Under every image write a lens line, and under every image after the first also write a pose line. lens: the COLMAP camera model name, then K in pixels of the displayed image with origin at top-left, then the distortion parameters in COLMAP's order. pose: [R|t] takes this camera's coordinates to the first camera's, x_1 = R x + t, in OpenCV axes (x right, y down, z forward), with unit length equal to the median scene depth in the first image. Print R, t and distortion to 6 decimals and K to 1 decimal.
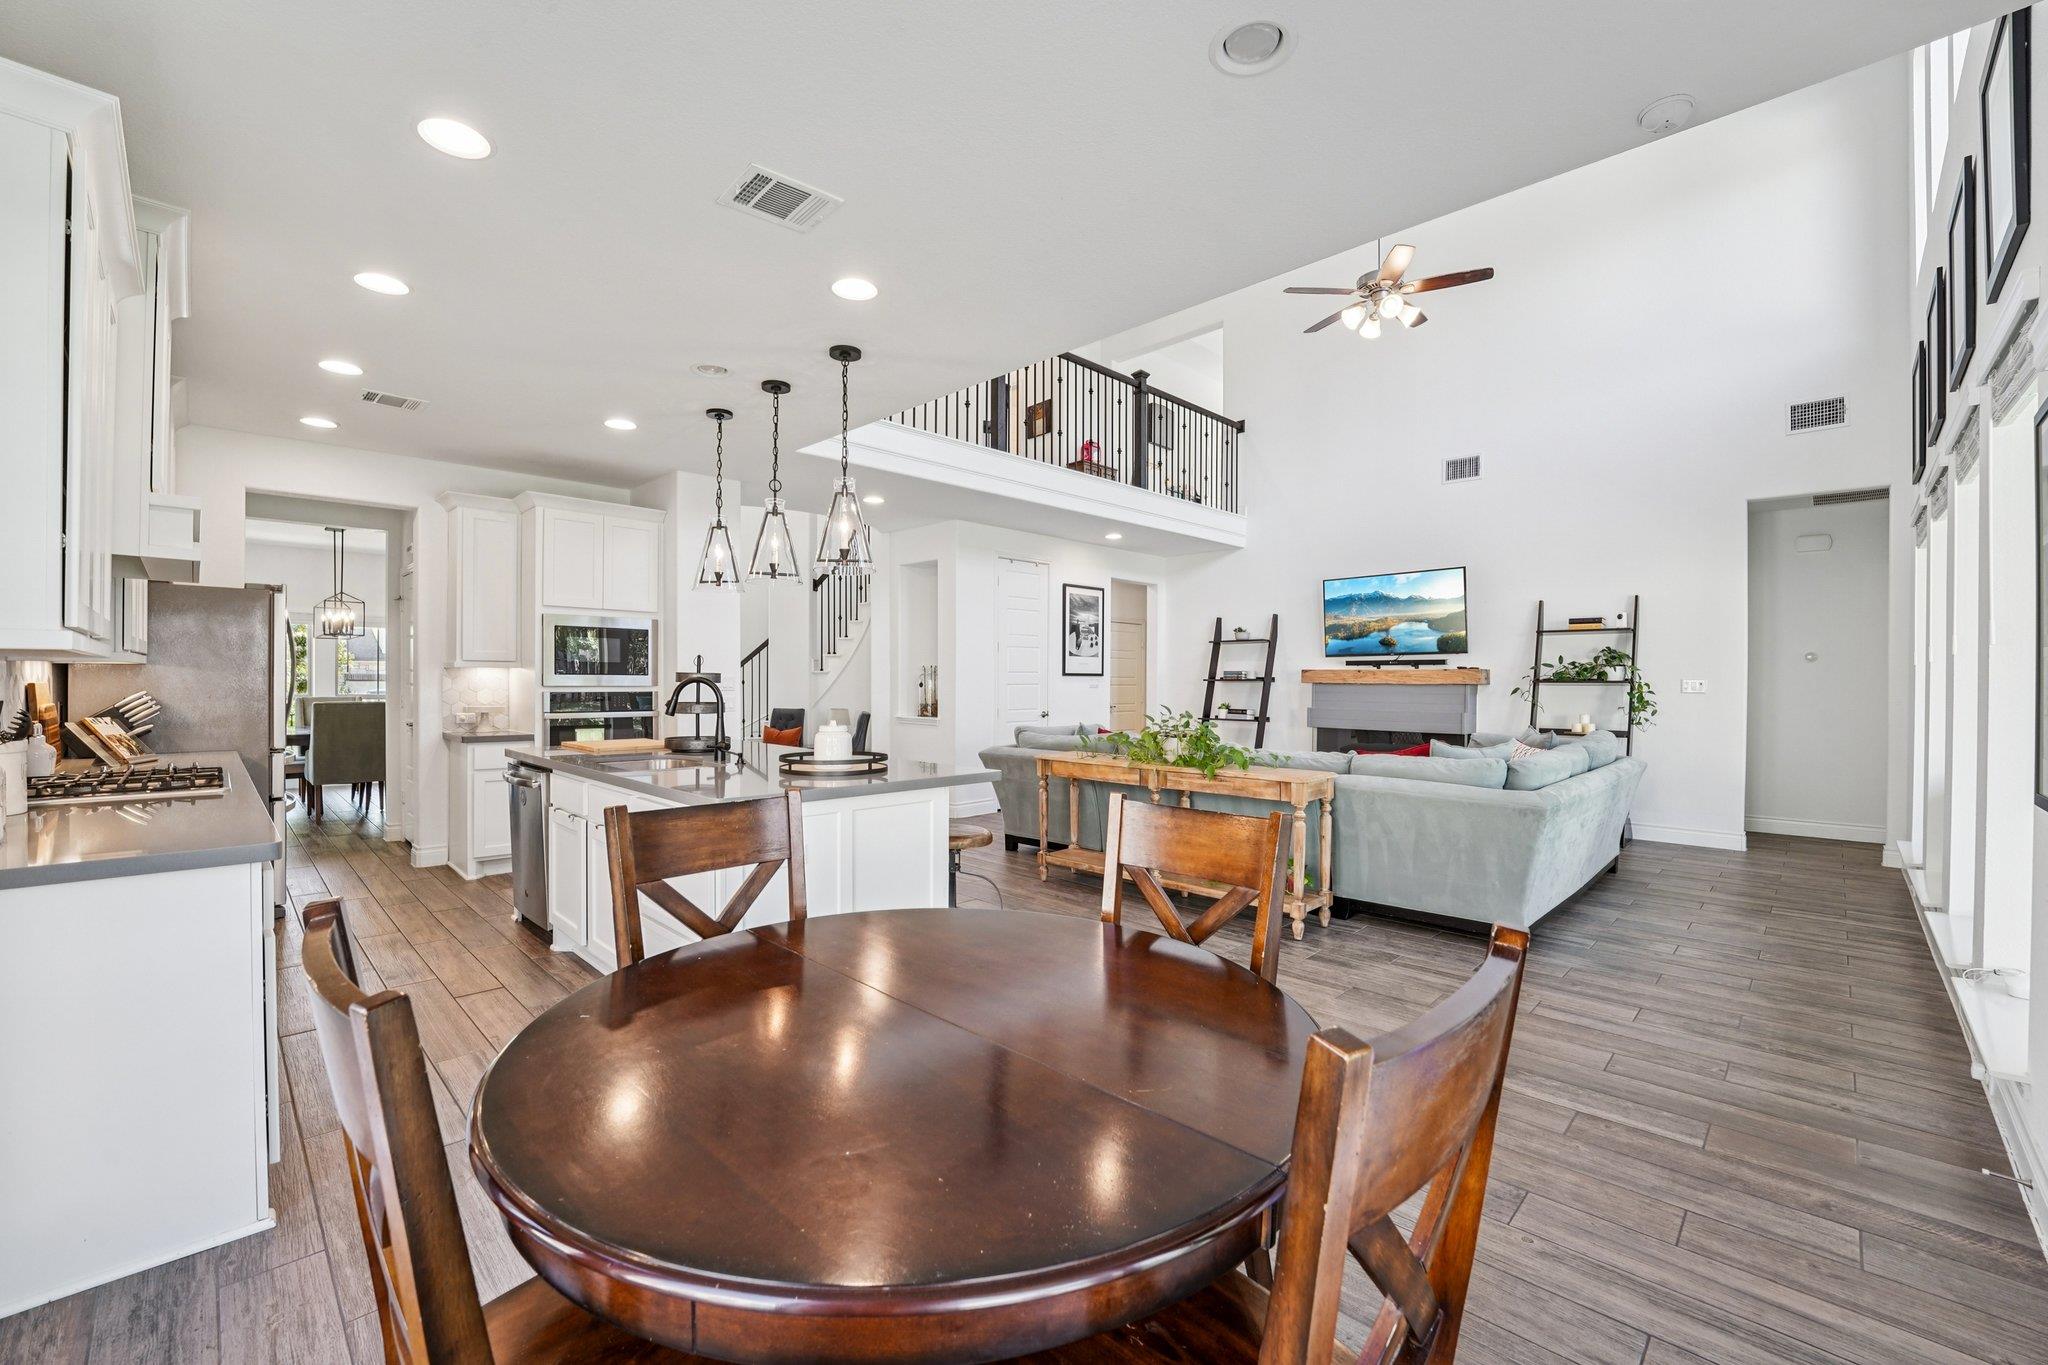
lens RADIAL K [[841.7, 0, 1010.4], [0, 841.7, 692.4], [0, 0, 1]] dist [-0.032030, 0.003732]
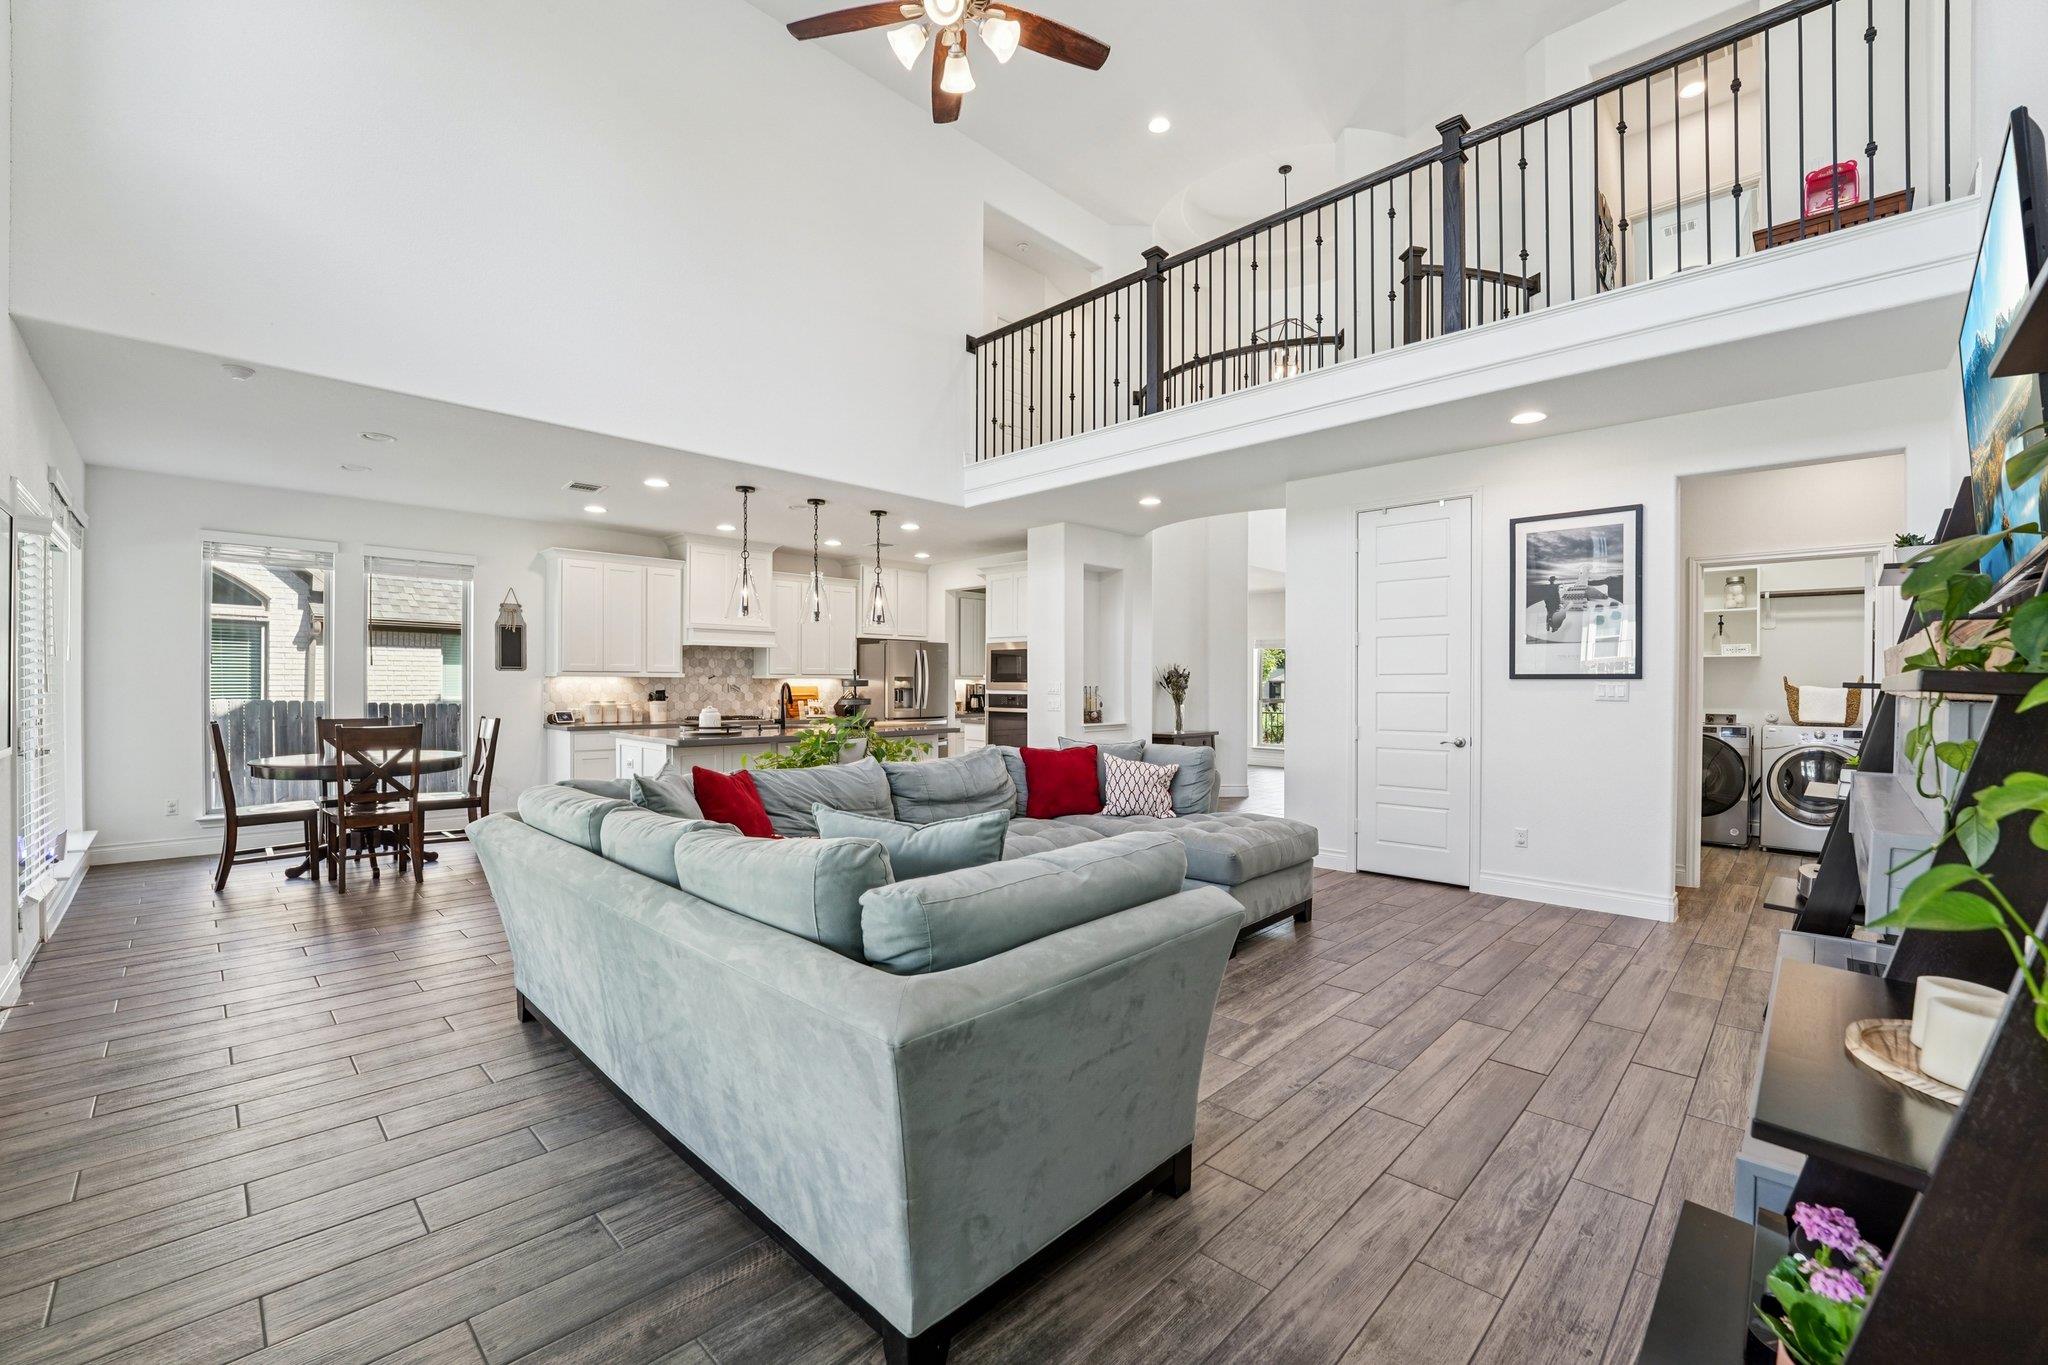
lens RADIAL K [[841.7, 0, 1023.0], [0, 841.7, 686.9], [0, 0, 1]] dist [-0.032030, 0.003732]
pose [[0.024169, 0.006026, -0.999690, 0.822136], [-0.006313, 0.999963, 0.005875, -0.020015], [0.999688, 0.006169, 0.024206, 0.844711]]
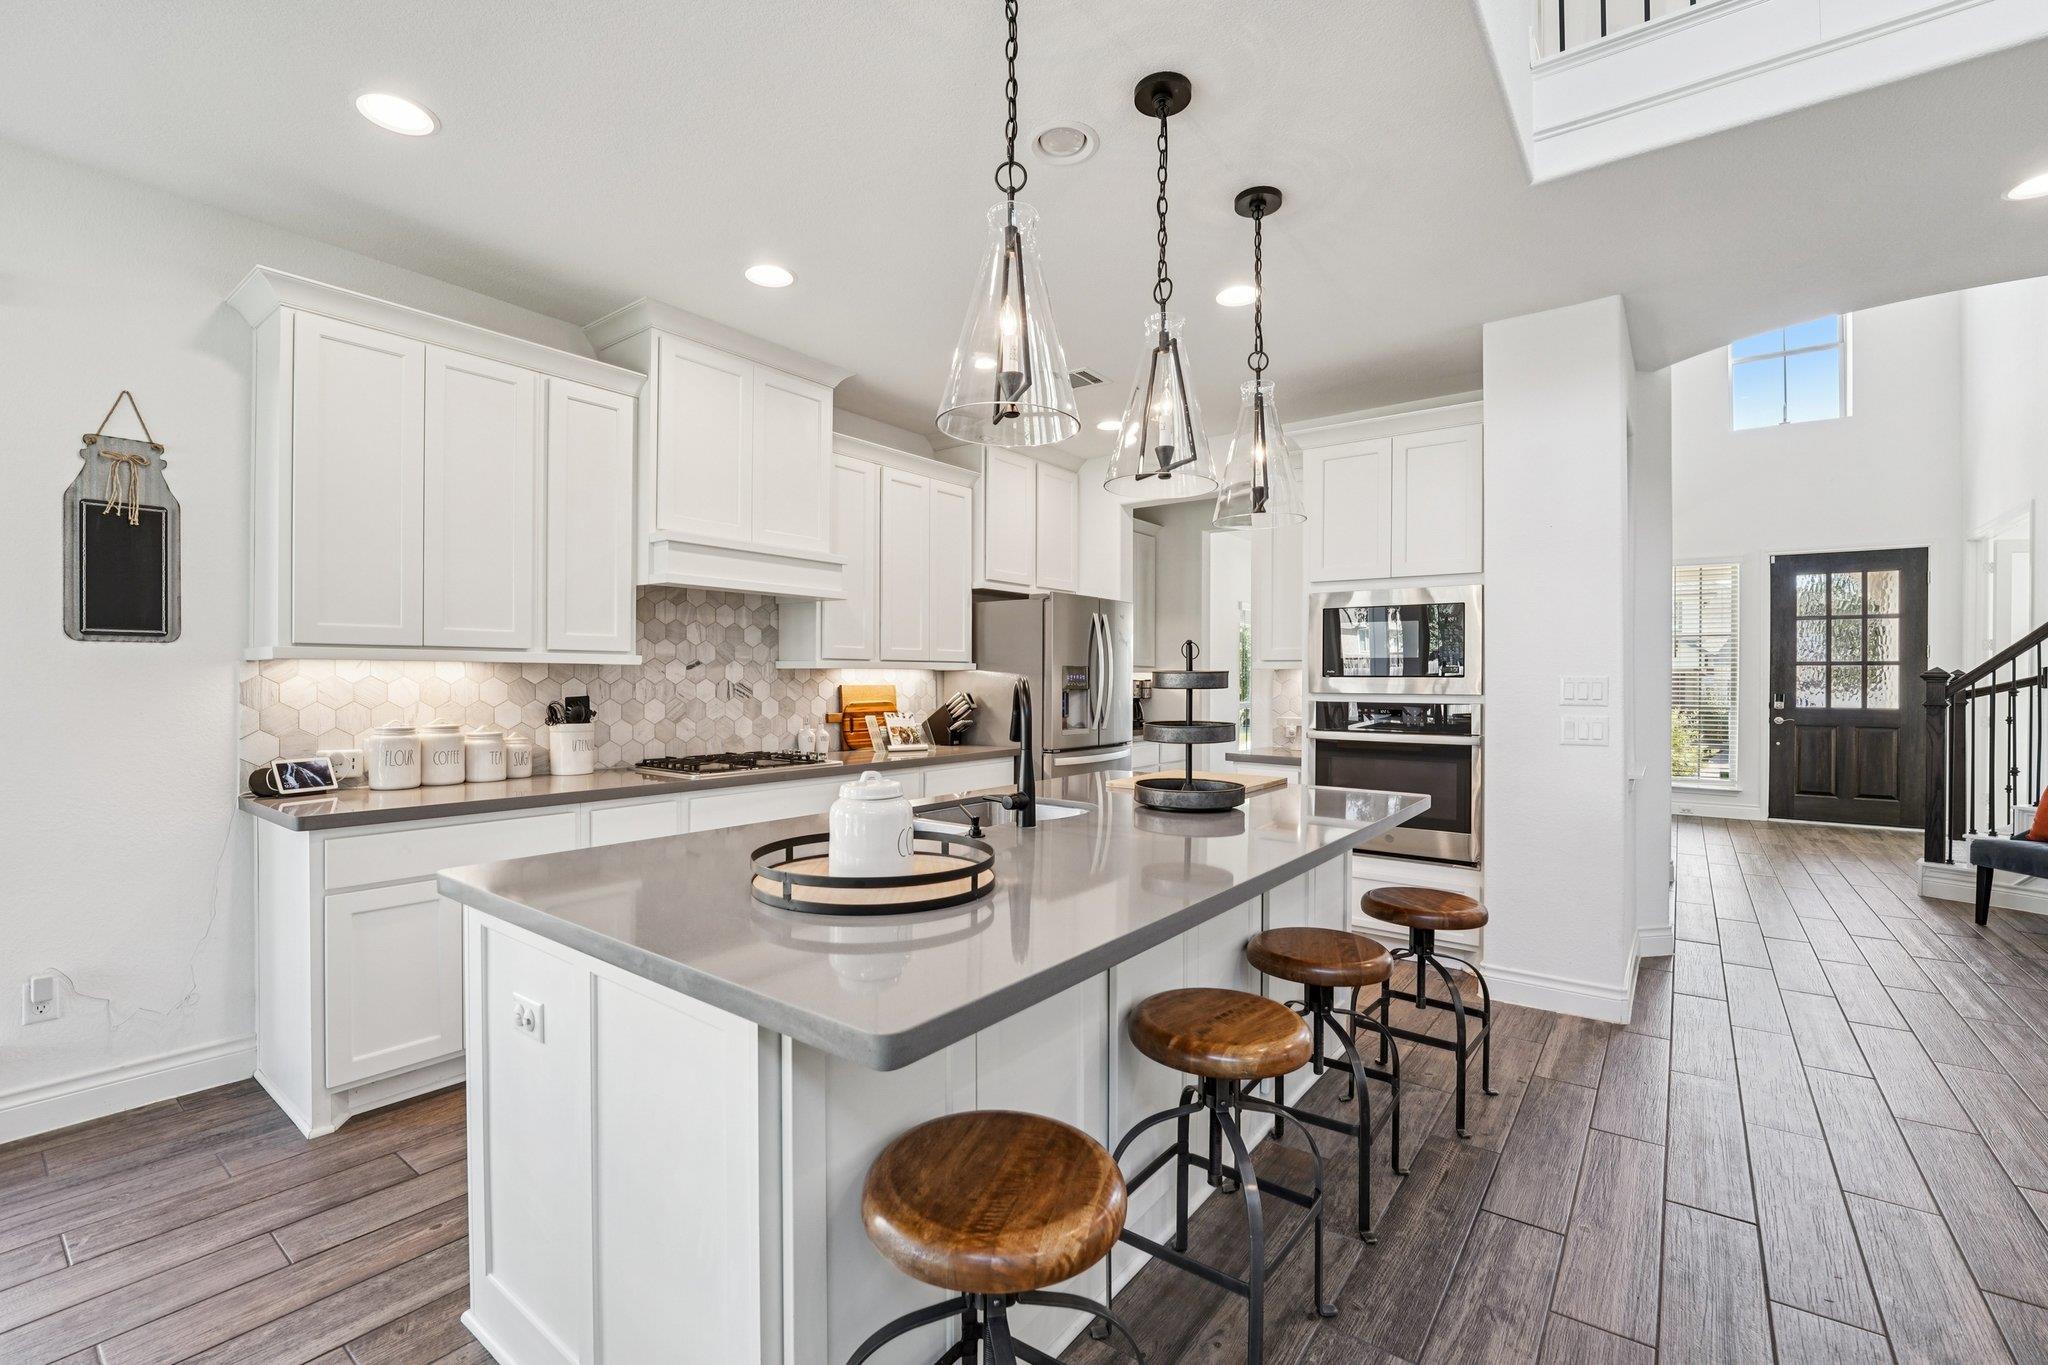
lens RADIAL K [[884.5, 0, 1009.7], [0, 884.5, 675.3], [0, 0, 1]] dist [-0.023574, -0.000101]
pose [[0.136267, -0.000362, -0.990672, 0.124232], [-0.005835, 0.999982, -0.001168, -0.018038], [0.990655, 0.005940, 0.136263, 0.521946]]
